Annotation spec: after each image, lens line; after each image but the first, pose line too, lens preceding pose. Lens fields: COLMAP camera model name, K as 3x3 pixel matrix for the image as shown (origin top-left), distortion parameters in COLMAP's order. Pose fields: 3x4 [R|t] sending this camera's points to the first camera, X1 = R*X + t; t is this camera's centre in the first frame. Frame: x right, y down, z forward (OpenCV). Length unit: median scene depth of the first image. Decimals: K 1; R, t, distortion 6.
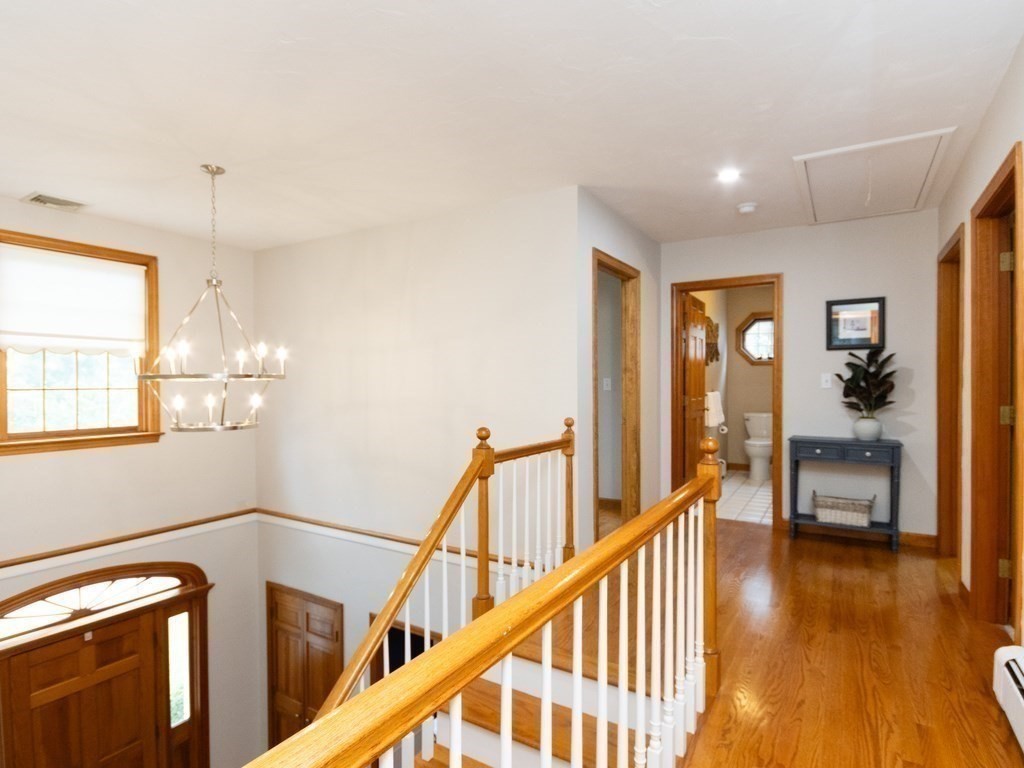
lens RADIAL K [[553.6, 0, 511.2], [0, 553.6, 385.7], [0, 0, 1]] dist [0.003563, -0.009055]
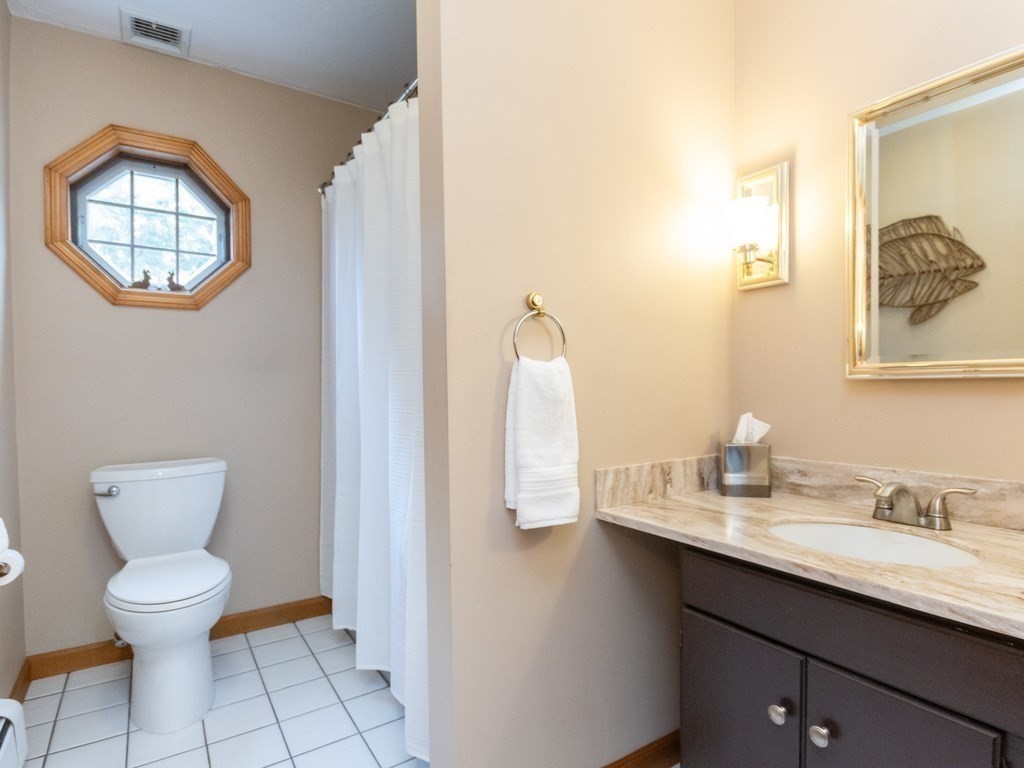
lens RADIAL K [[553.6, 0, 511.9], [0, 553.6, 386.8], [0, 0, 1]] dist [0.003563, -0.009055]
pose [[0.426546, -0.011539, 0.904392, 0.258491], [0.008370, 0.999926, 0.008810, 0.007557], [-0.904427, 0.003812, 0.426611, 0.685276]]
